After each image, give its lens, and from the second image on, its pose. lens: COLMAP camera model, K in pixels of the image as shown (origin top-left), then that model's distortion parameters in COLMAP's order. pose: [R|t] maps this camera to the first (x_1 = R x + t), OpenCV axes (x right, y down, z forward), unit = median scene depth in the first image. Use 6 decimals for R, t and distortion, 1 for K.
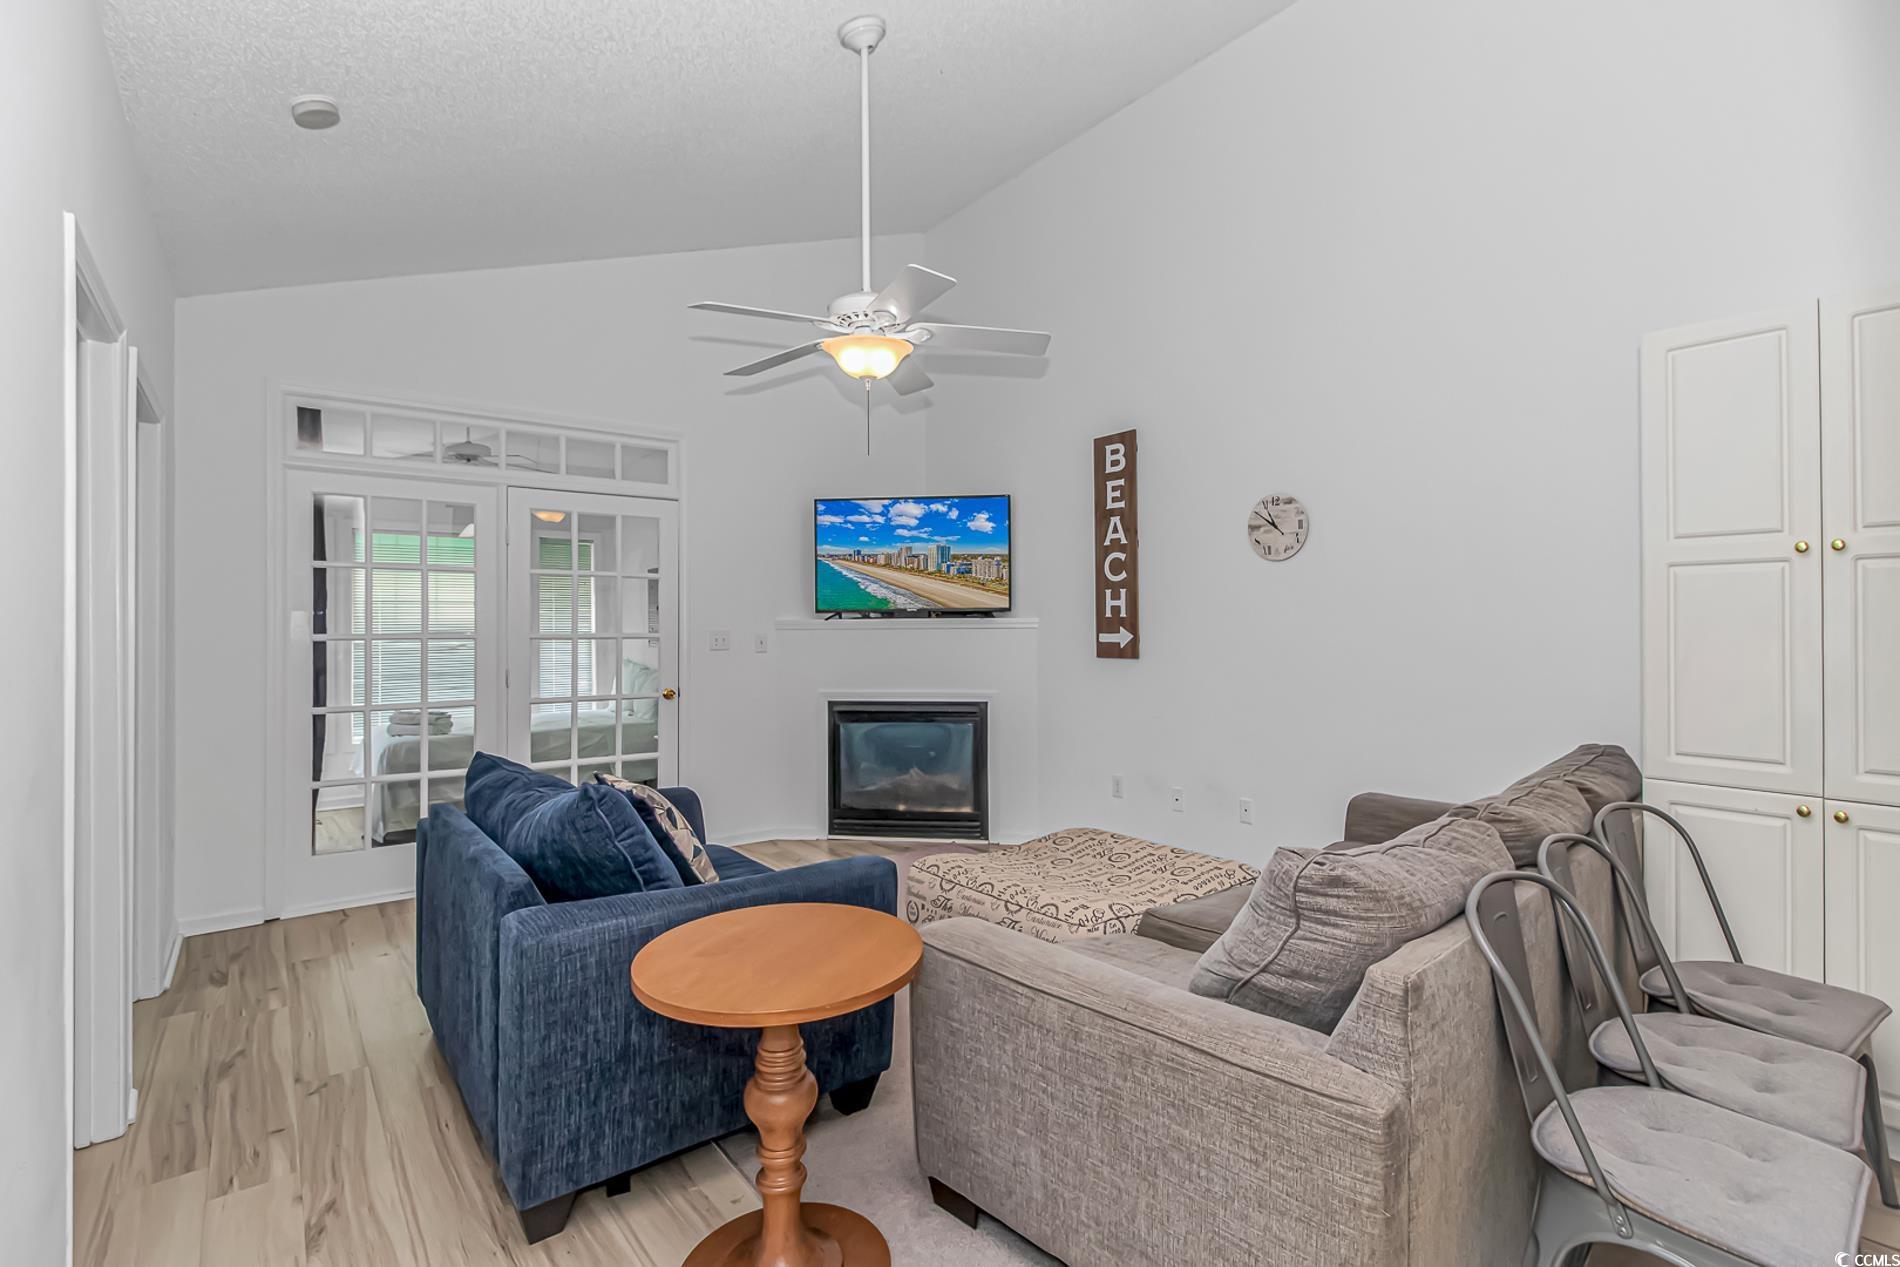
lens RADIAL K [[864.5, 0, 950.0], [0, 864.5, 633.5], [0, 0, 1]] dist [-0.000680, -0.000178]
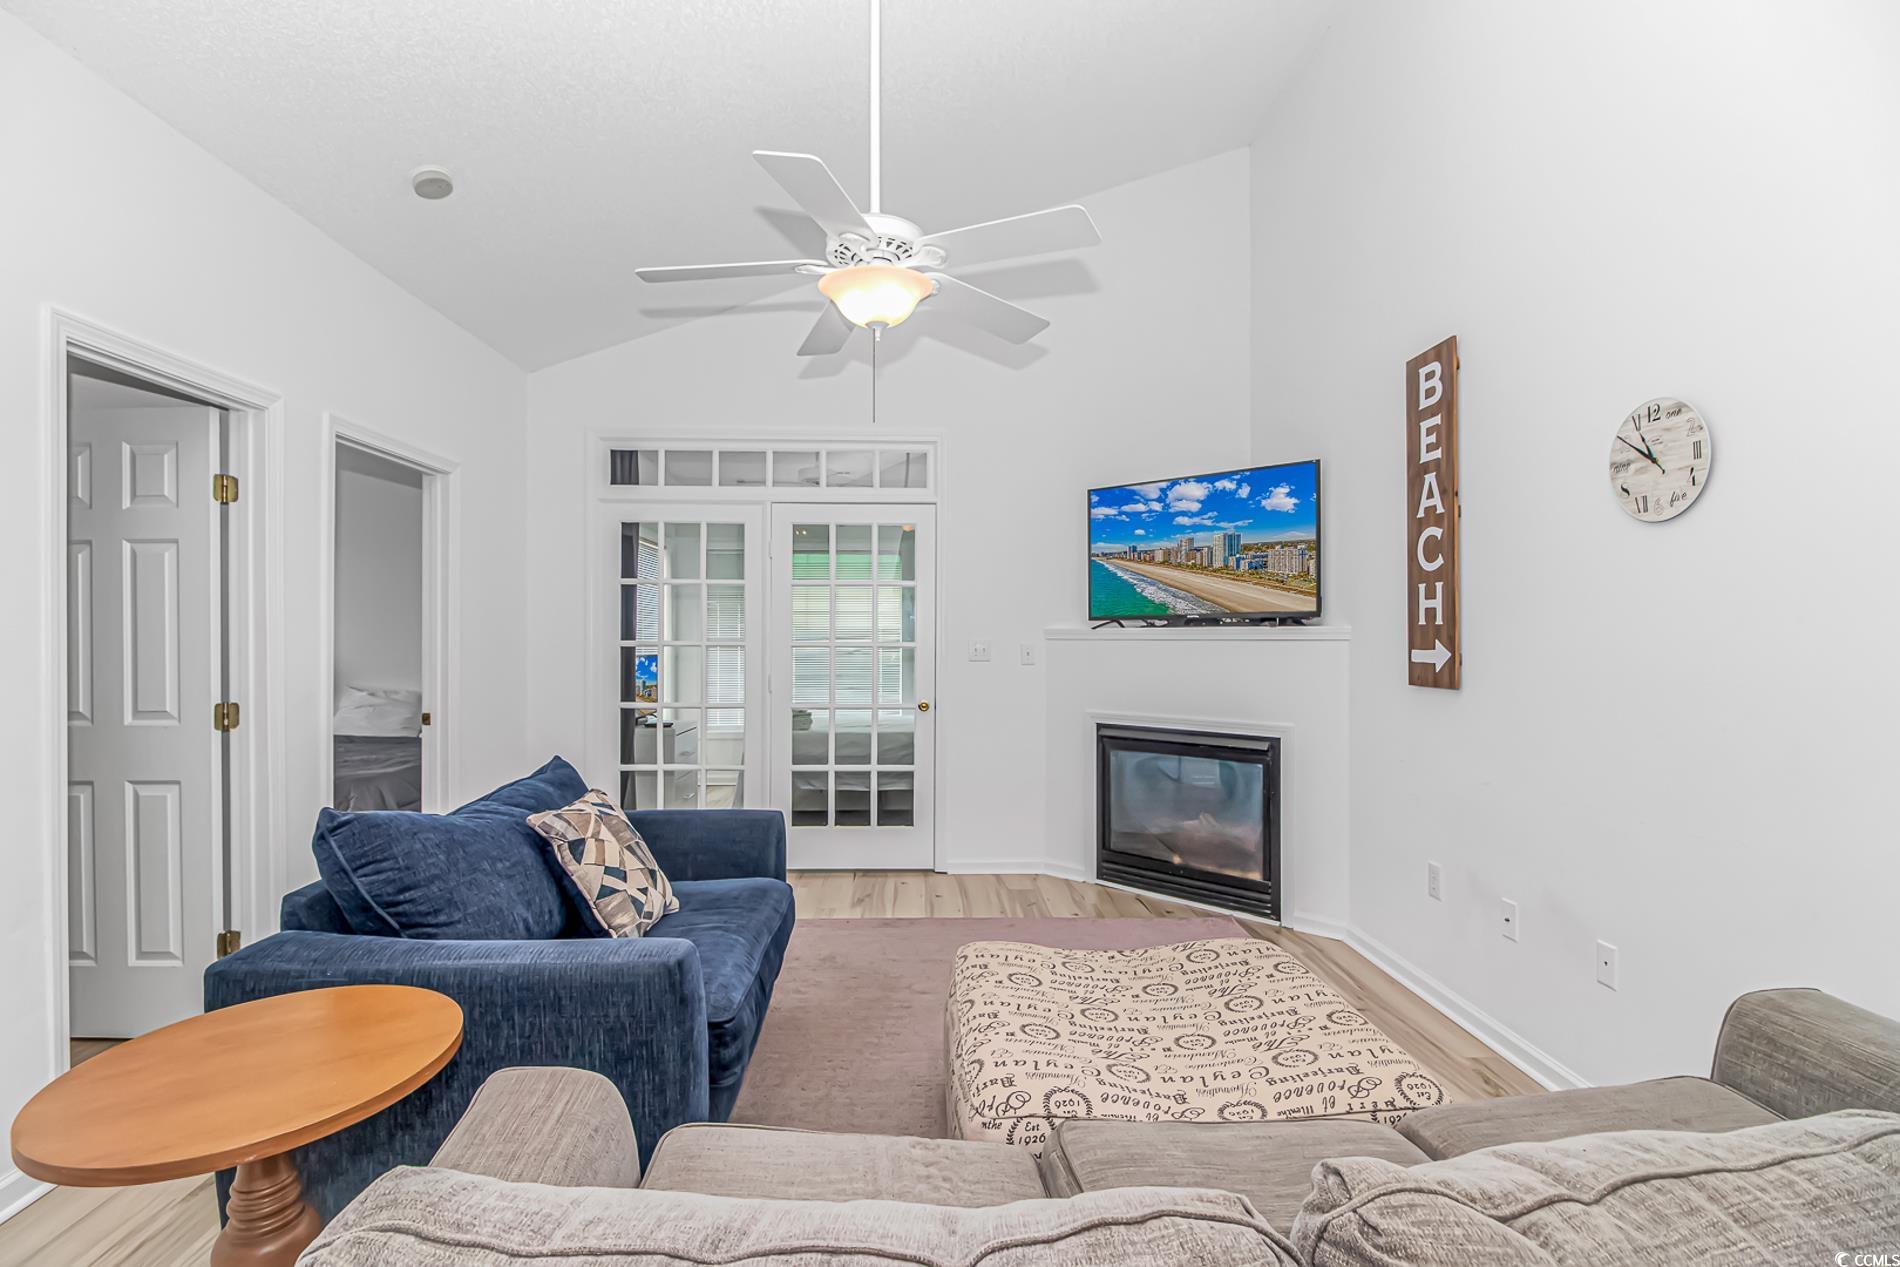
lens RADIAL K [[865.8, 0, 940.2], [0, 865.8, 642.6], [0, 0, 1]] dist [-0.014120, -0.000696]
pose [[0.822110, 0.007419, -0.569280, 0.225010], [-0.005828, 0.999972, 0.004615, -0.005532], [0.569298, -0.000476, 0.822131, 0.211676]]
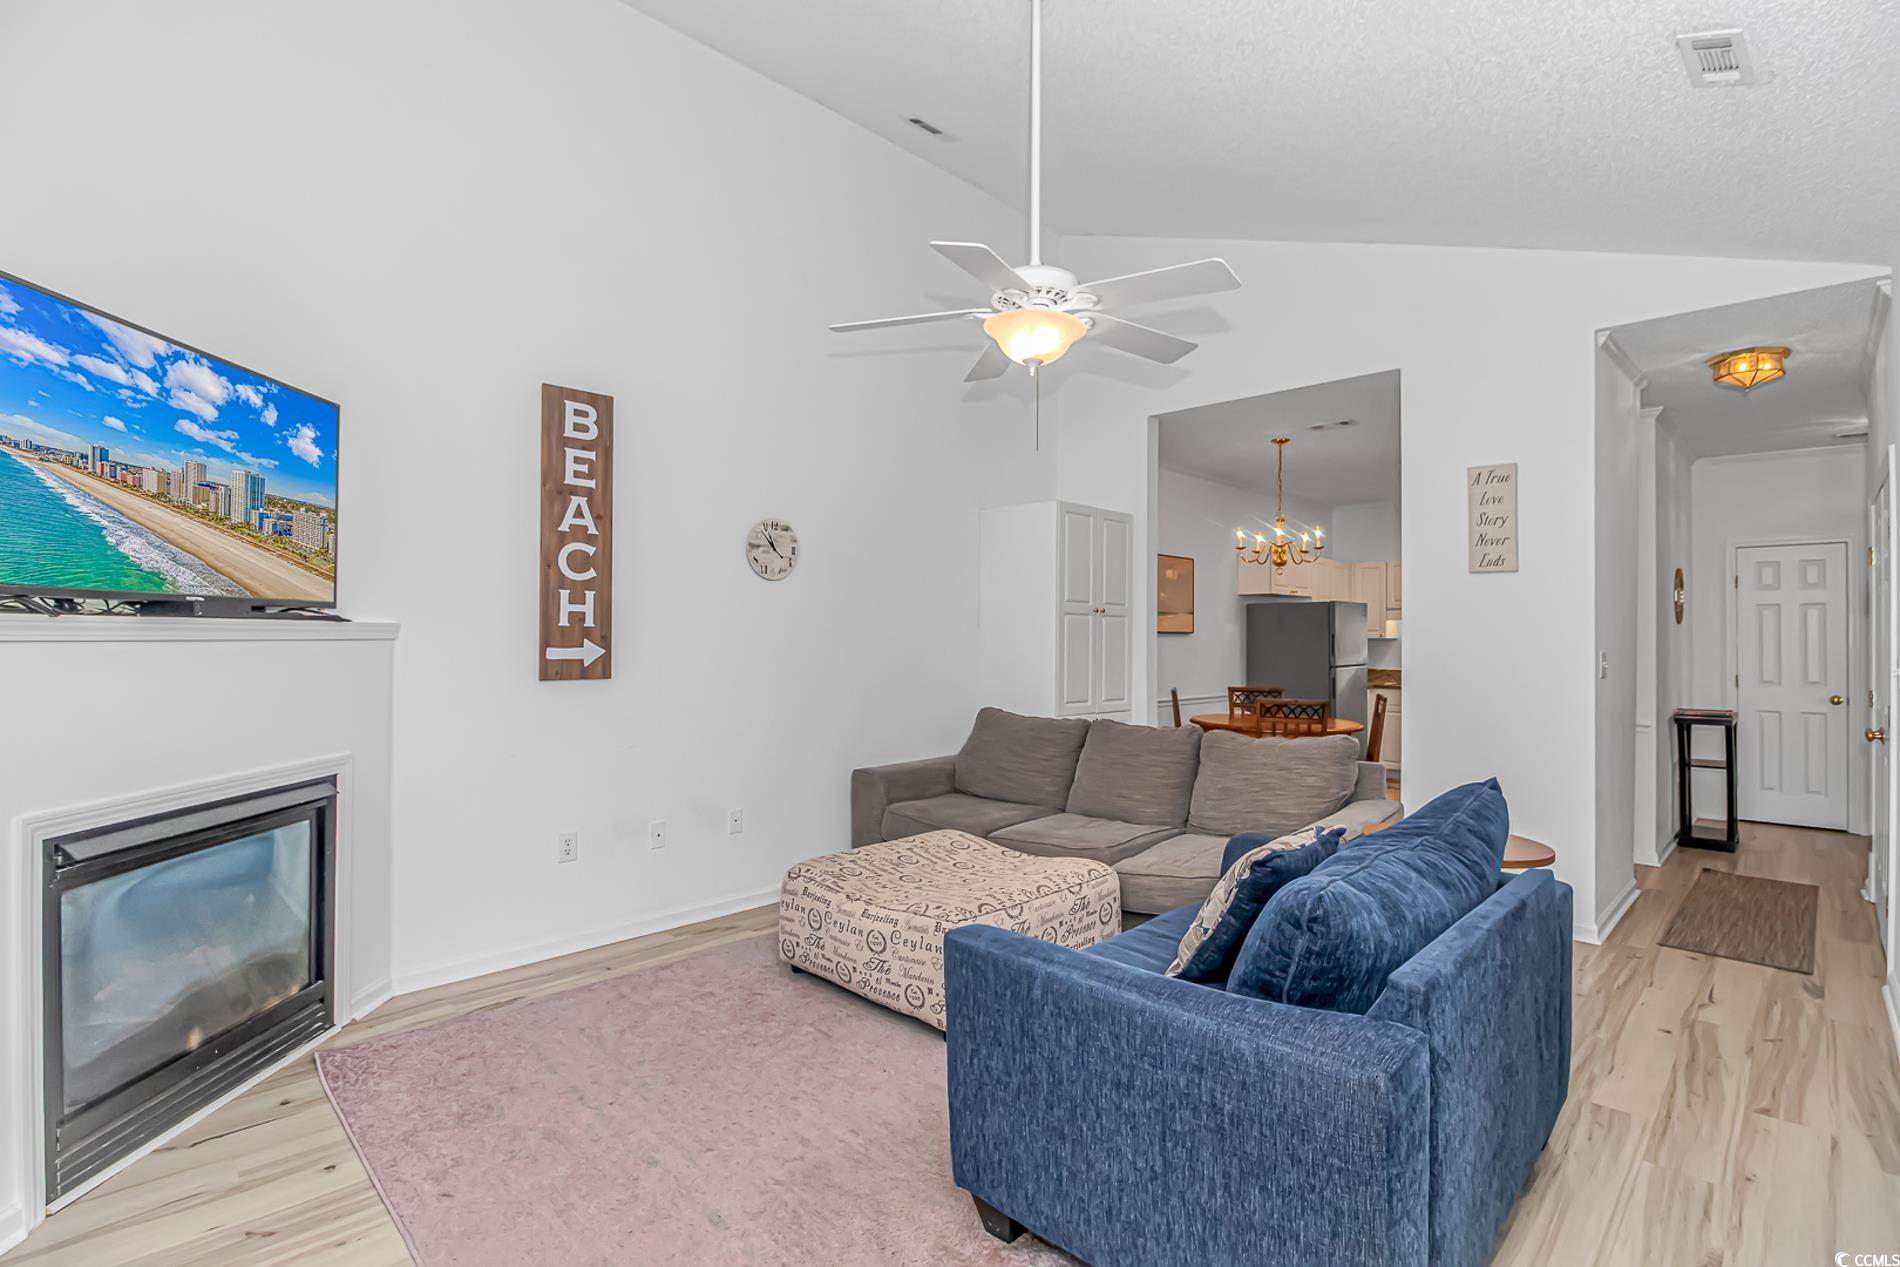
lens RADIAL K [[978.8, 0, 895.1], [0, 978.8, 626.3], [0, 0, 1]] dist [0.000656, 0.000155]
pose [[-0.105161, 0.004727, 0.994444, -0.616887], [-0.009820, 0.999935, -0.005792, -0.014587], [-0.994407, -0.010374, -0.105108, 0.703142]]
